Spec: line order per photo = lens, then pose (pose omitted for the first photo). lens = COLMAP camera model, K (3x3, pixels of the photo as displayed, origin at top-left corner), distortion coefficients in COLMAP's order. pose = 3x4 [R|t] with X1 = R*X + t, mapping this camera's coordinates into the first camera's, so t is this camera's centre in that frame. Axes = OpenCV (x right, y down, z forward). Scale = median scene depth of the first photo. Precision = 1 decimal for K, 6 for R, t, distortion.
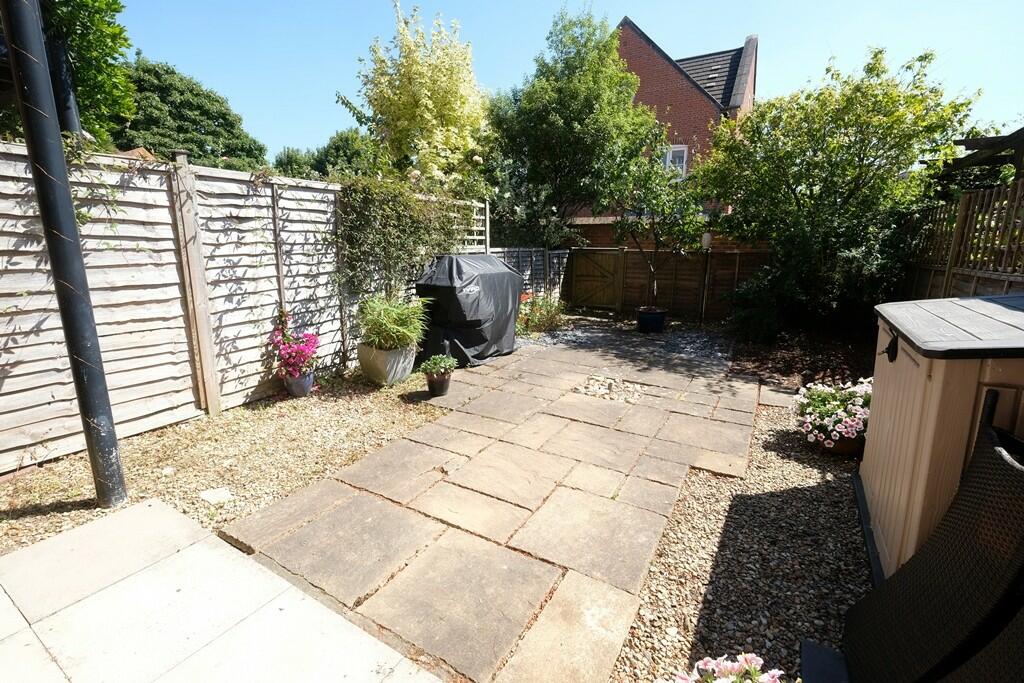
lens RADIAL K [[446.3, 0, 511.9], [0, 446.3, 334.4], [0, 0, 1]] dist [-0.000353, 0.000185]
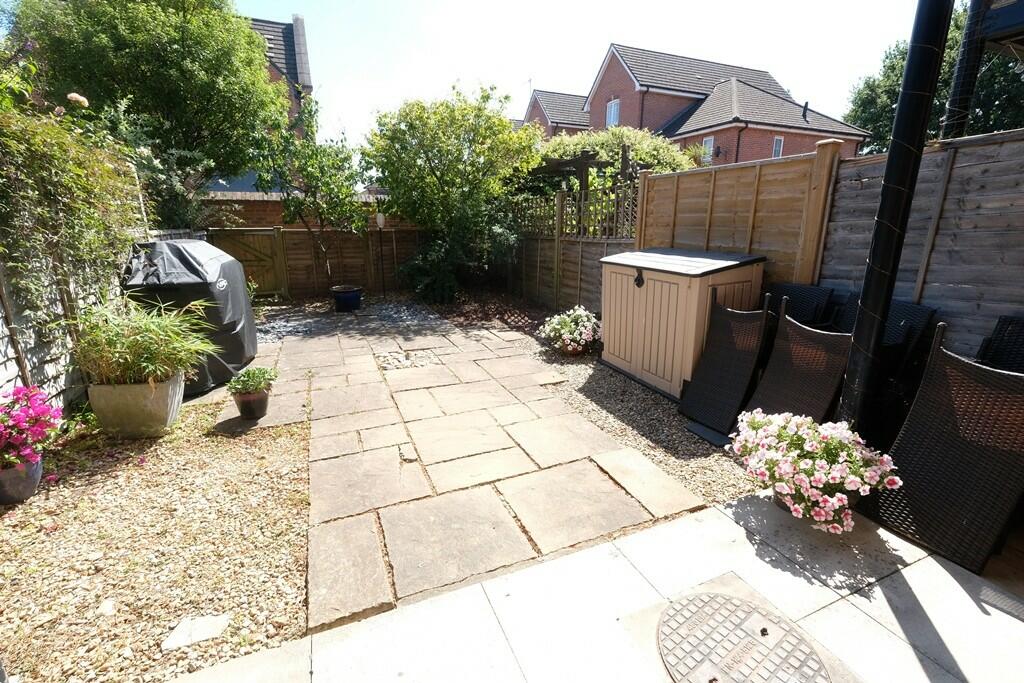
lens RADIAL K [[446.3, 0, 508.2], [0, 446.3, 337.7], [0, 0, 1]] dist [-0.000353, 0.000185]
pose [[0.594822, -0.205935, 0.777031, -0.512460], [0.163563, 0.977413, 0.133833, -0.037929], [-0.787041, 0.047487, 0.615070, 0.151878]]
